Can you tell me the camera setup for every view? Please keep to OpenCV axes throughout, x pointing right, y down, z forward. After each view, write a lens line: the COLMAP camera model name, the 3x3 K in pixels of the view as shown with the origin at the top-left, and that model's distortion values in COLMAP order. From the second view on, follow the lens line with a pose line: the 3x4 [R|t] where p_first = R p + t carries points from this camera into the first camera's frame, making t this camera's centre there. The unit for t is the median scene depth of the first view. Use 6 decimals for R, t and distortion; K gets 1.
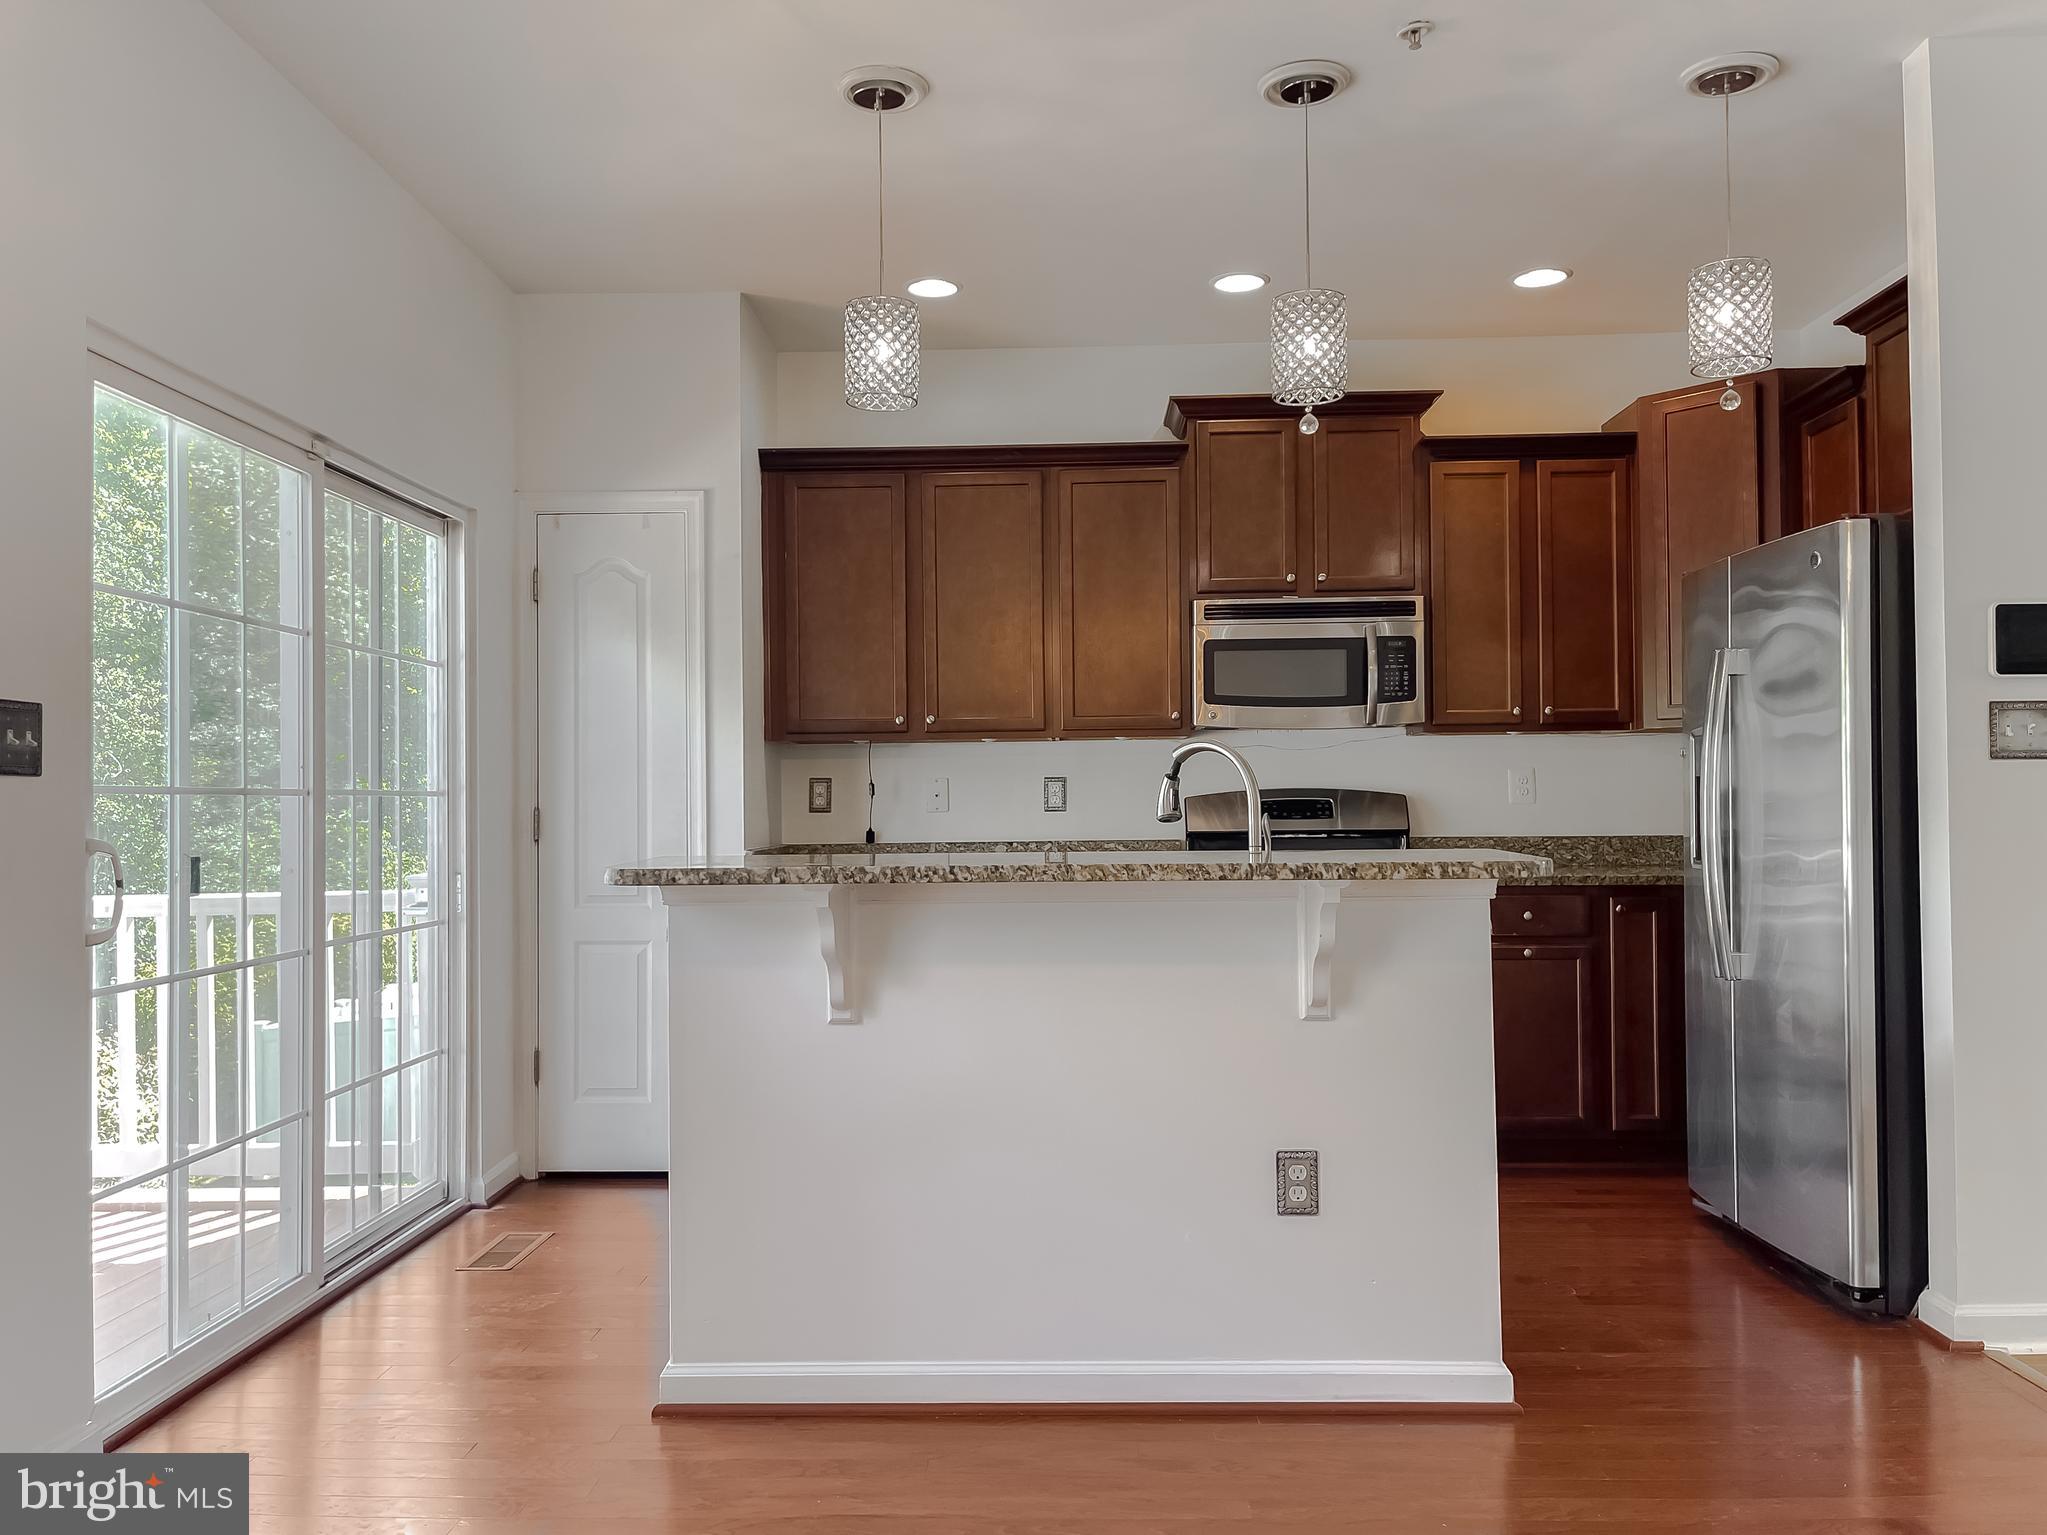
lens RADIAL K [[1590.2, 0, 1030.8], [0, 1590.2, 775.6], [0, 0, 1]] dist [0.070572, -0.067147]
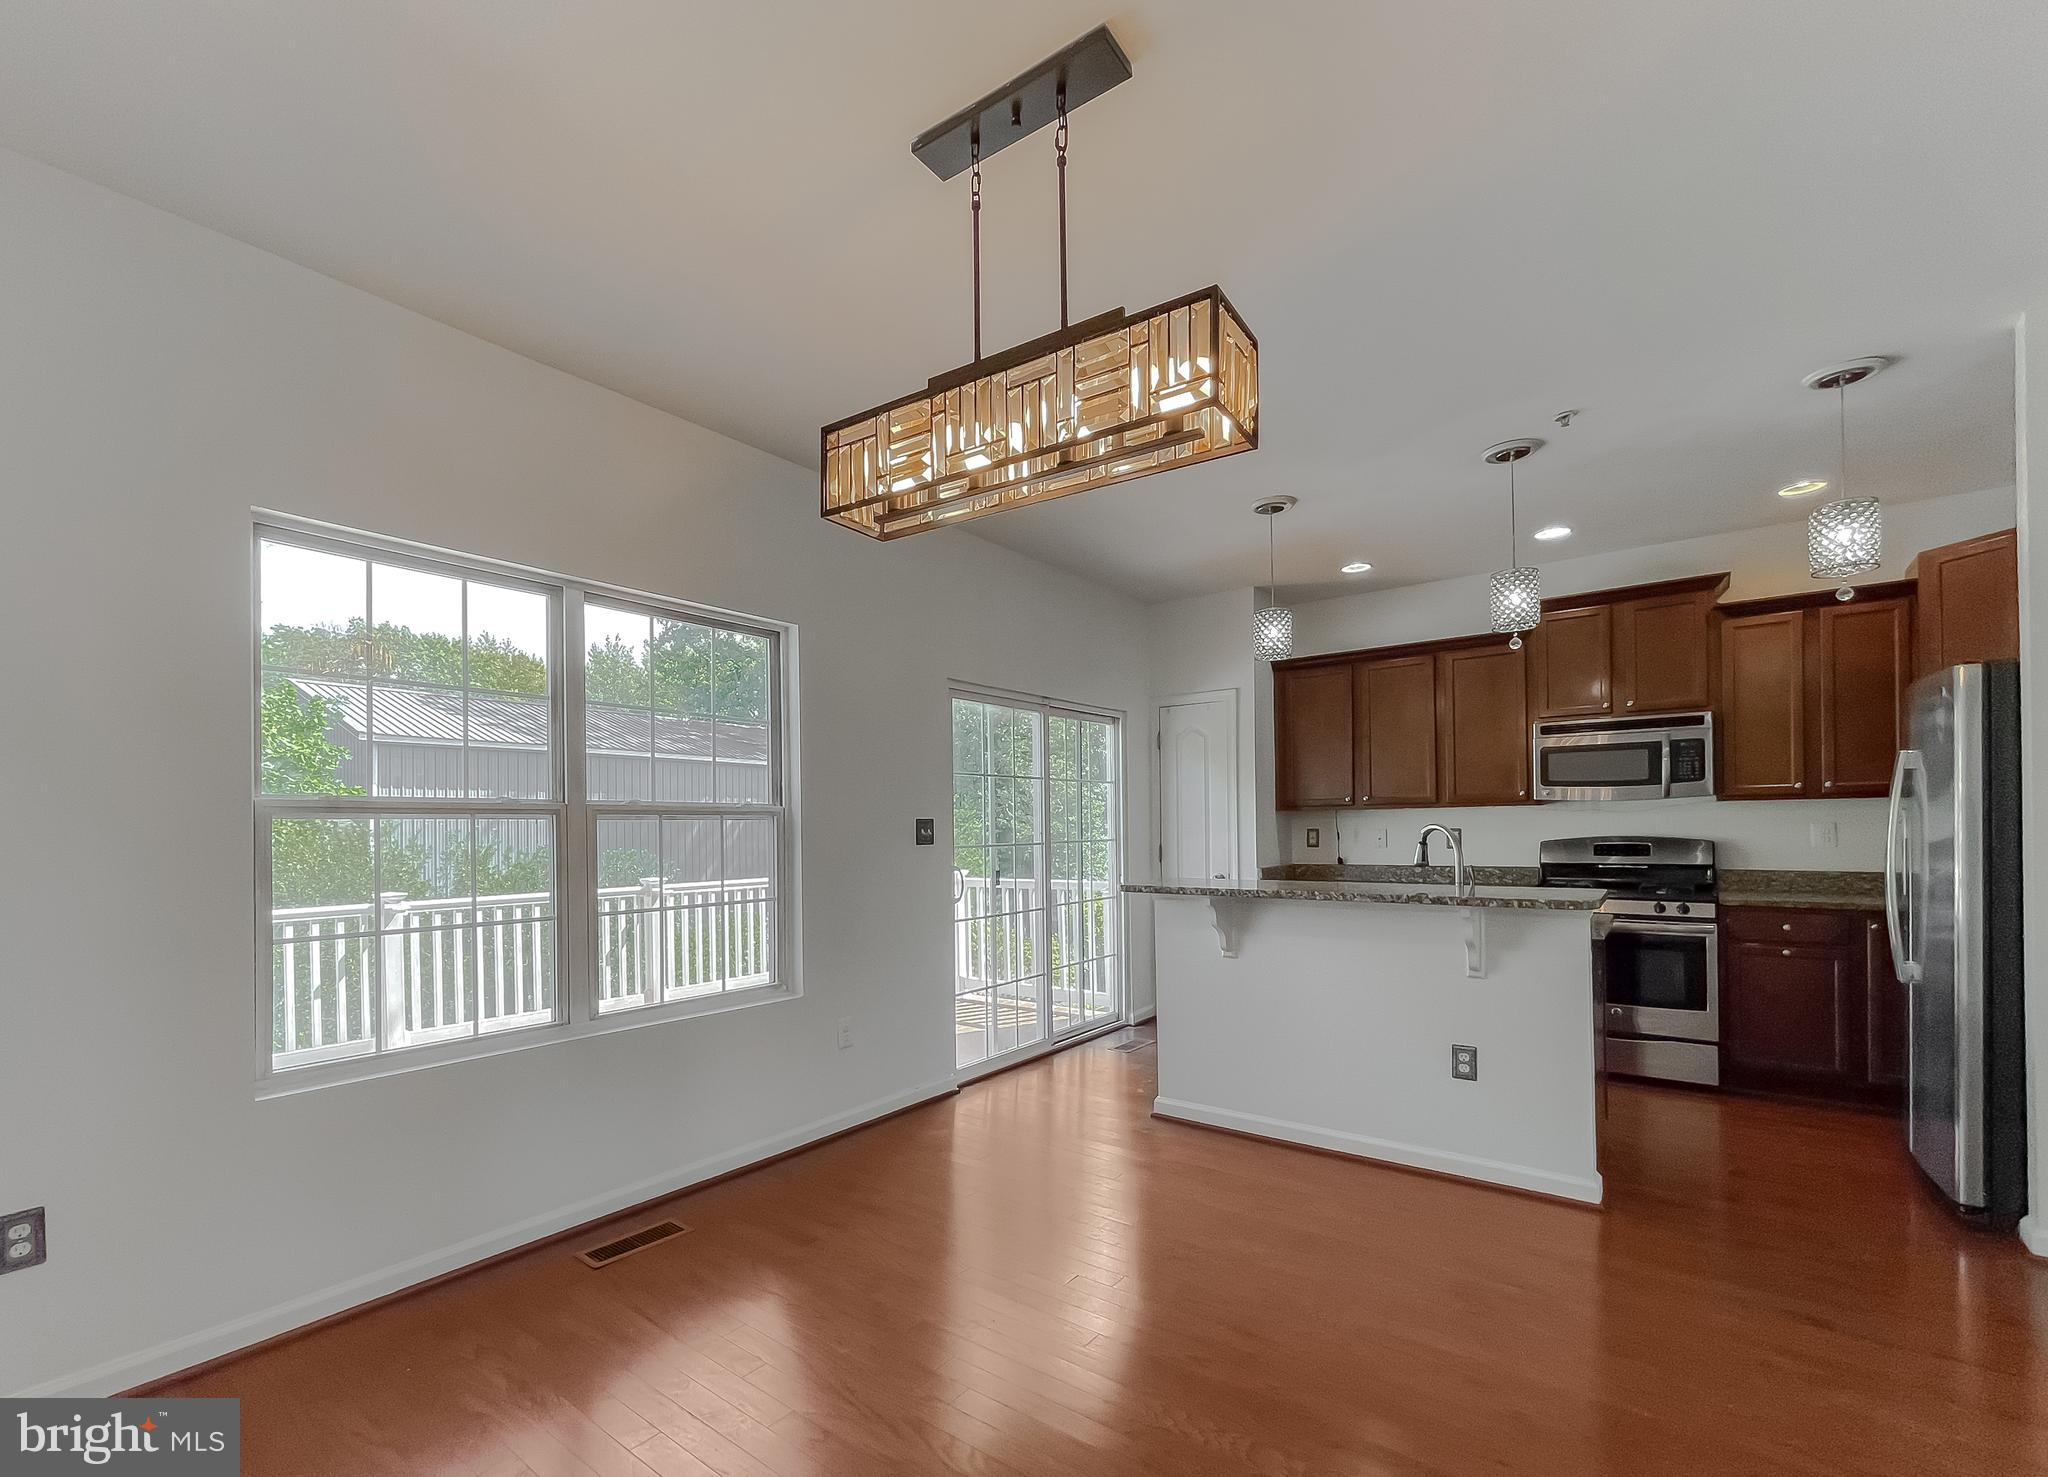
lens RADIAL K [[931.3, 0, 949.1], [0, 931.3, 832.3], [0, 0, 1]] dist [0.025456, 0.000139]
pose [[0.787329, 0.003091, -0.616525, 0.242420], [0.019303, 0.999374, 0.029661, -0.040644], [0.616230, -0.035254, 0.786777, -0.157054]]
